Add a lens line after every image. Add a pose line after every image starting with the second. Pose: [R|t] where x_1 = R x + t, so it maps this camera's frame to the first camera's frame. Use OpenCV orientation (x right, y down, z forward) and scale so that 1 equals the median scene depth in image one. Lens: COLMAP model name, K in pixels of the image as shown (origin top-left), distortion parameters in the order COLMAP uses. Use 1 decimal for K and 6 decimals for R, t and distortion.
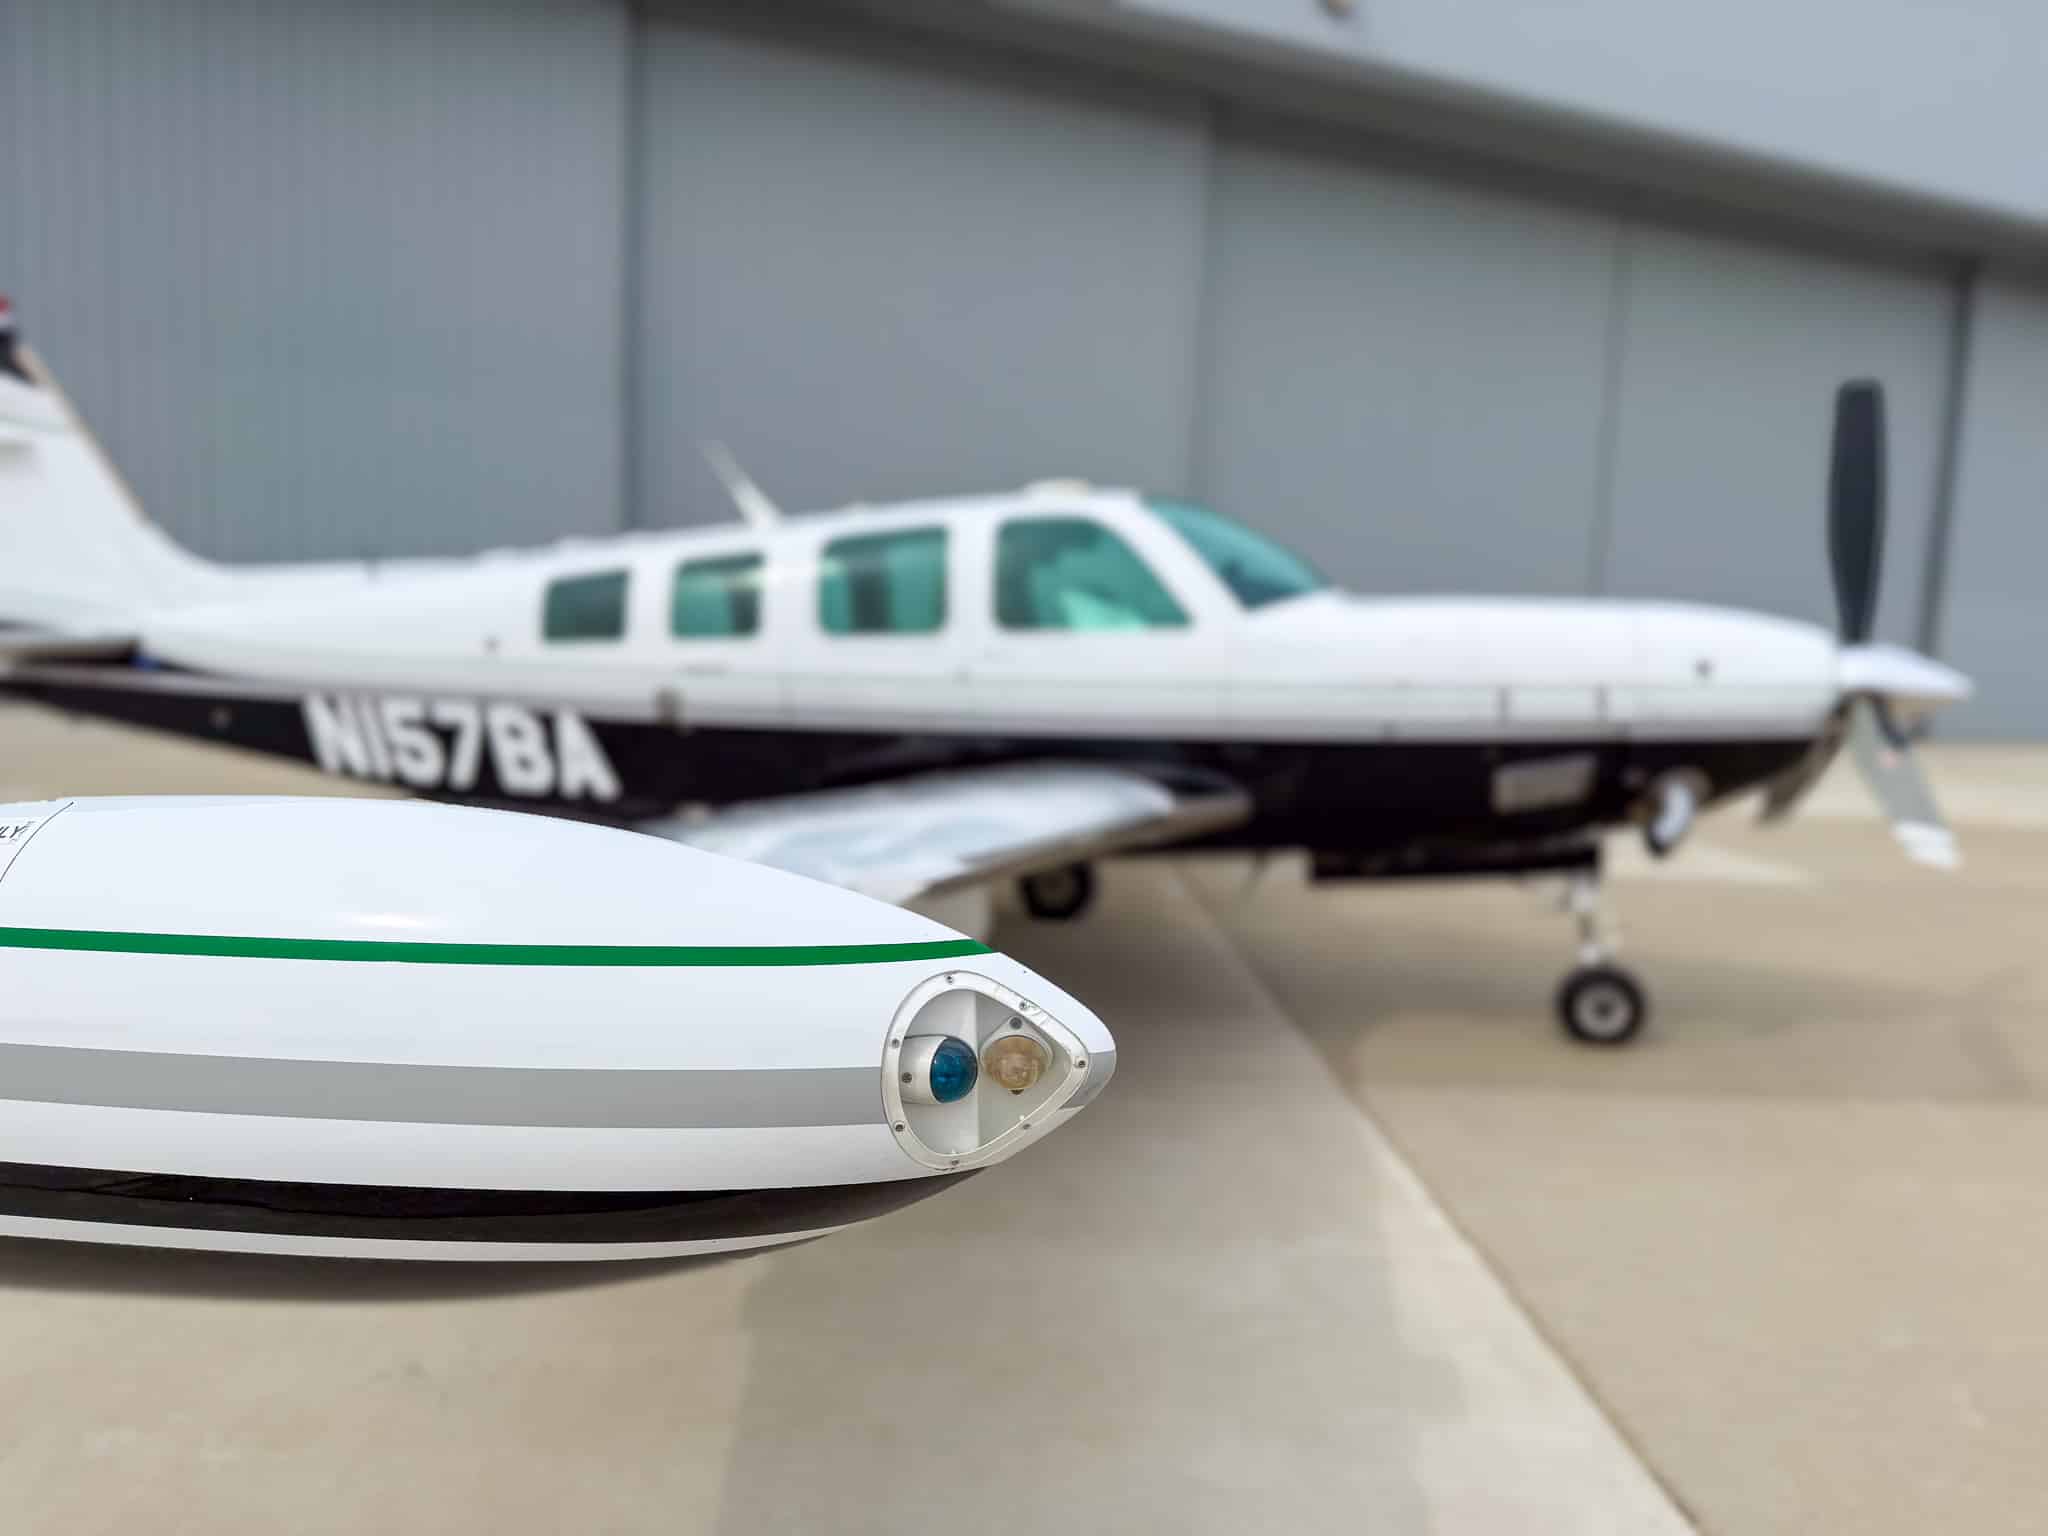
lens RADIAL K [[1438.4, 0, 1024.0], [0, 1438.4, 768.0], [0, 0, 1]] dist [0.117502, -0.225520]
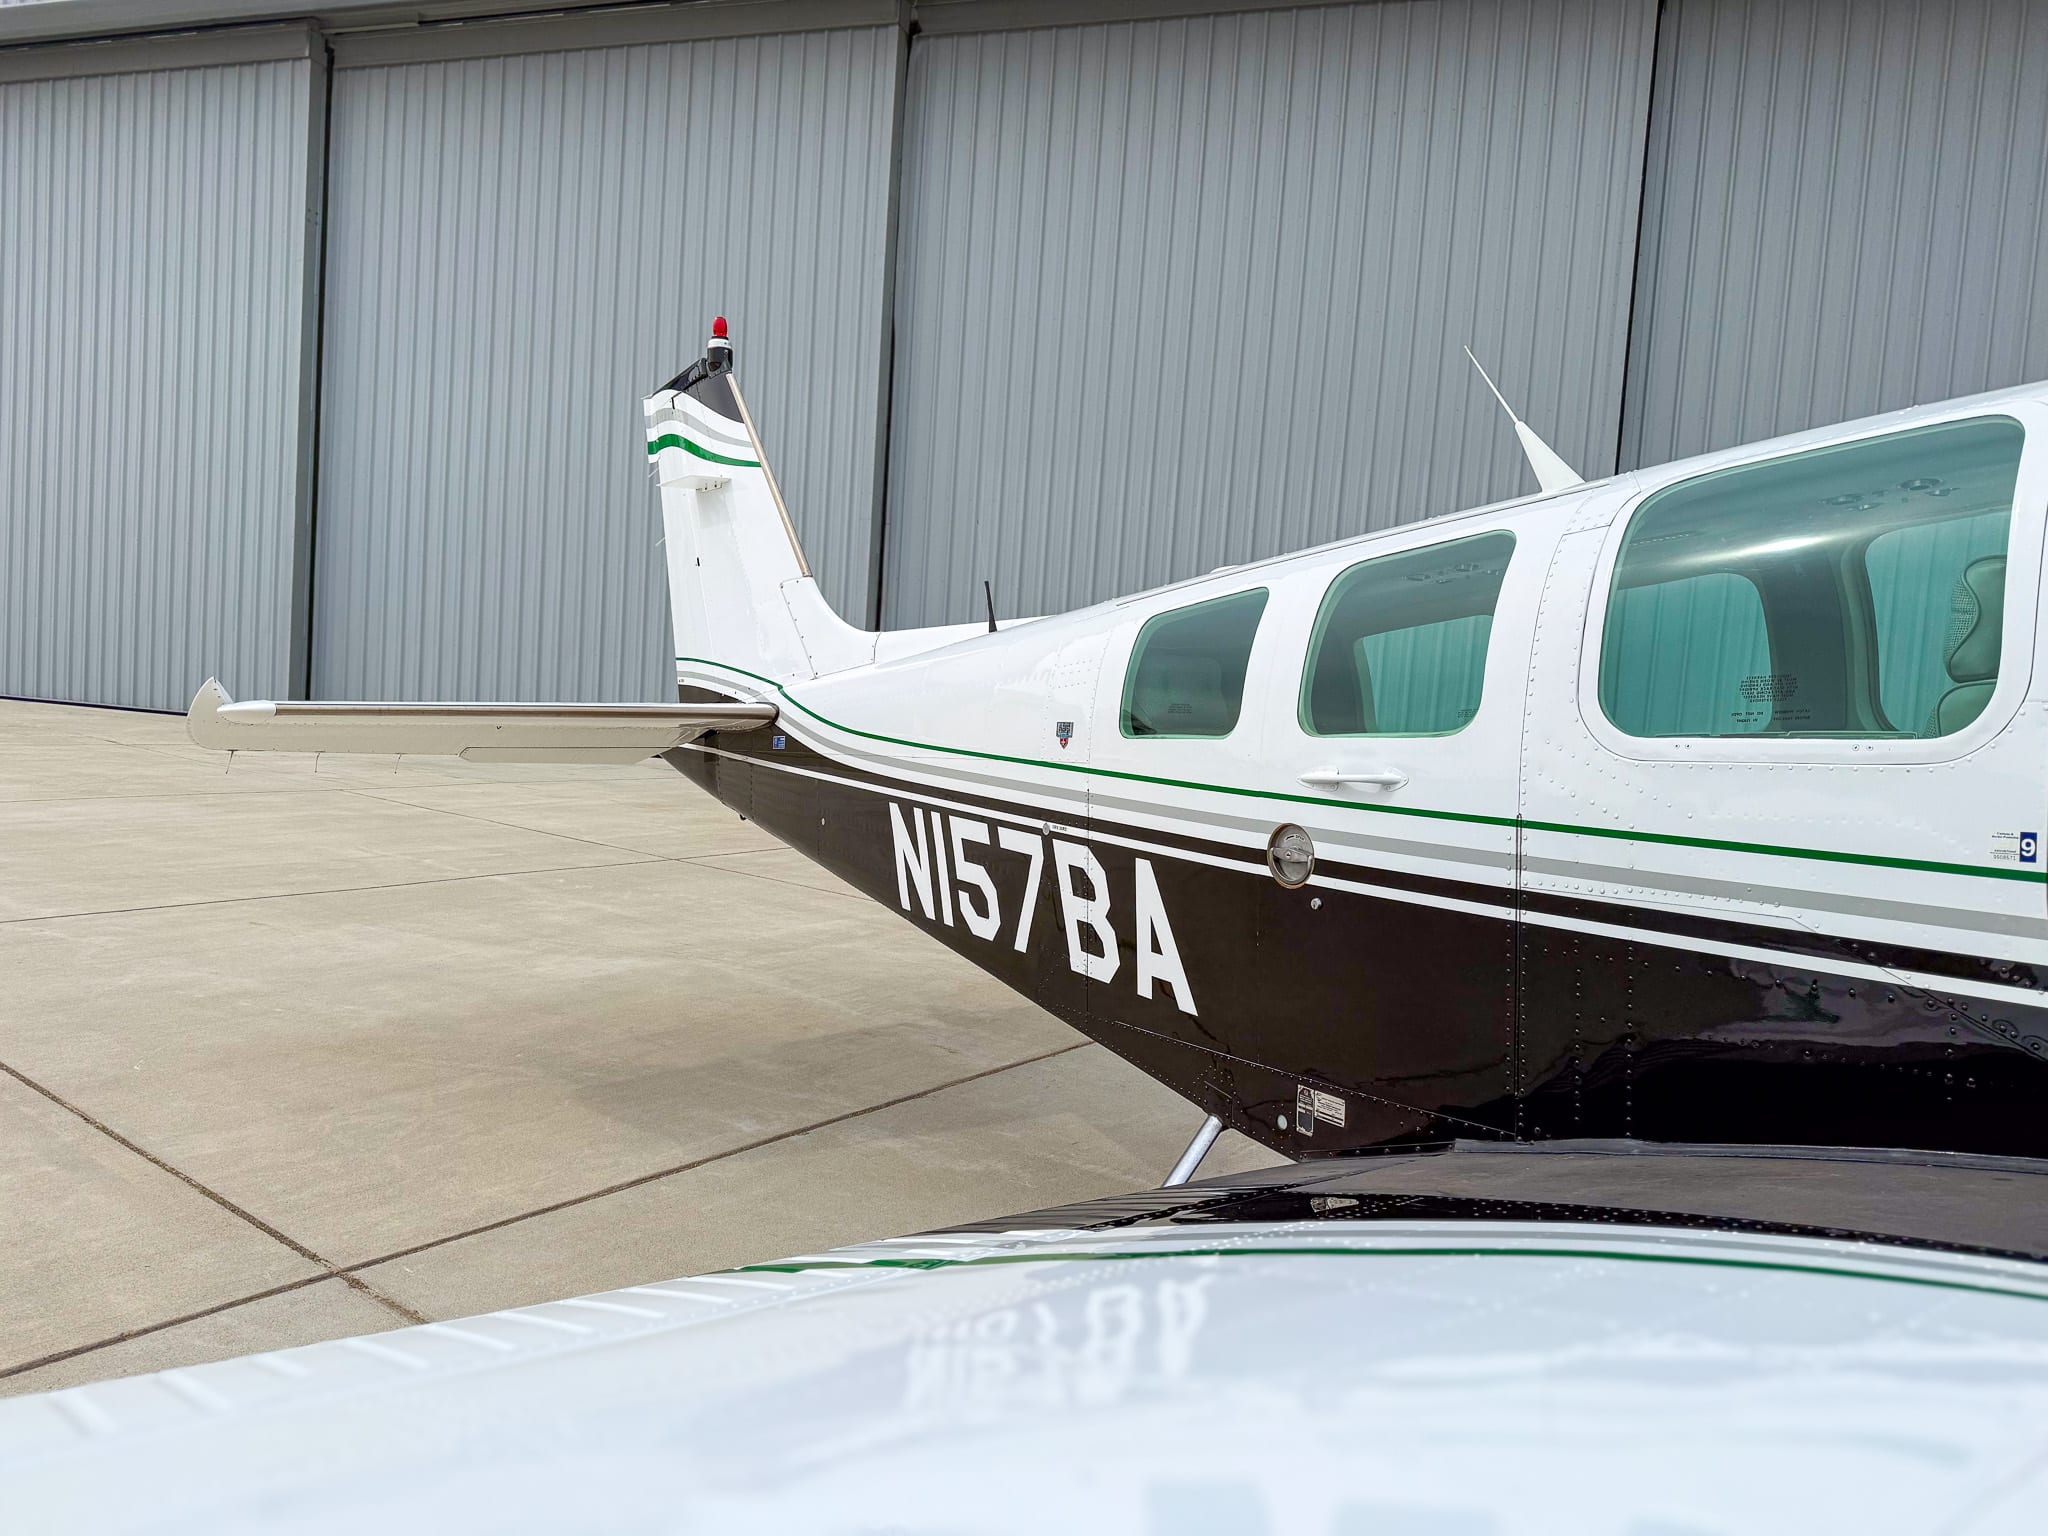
lens RADIAL K [[1438.4, 0, 1024.0], [0, 1438.4, 768.0], [0, 0, 1]] dist [0.117502, -0.225520]
pose [[0.763228, 0.041972, -0.644764, -0.001217], [-0.081221, 0.996205, -0.031295, -0.052176], [0.641004, 0.076253, 0.763740, 0.564870]]
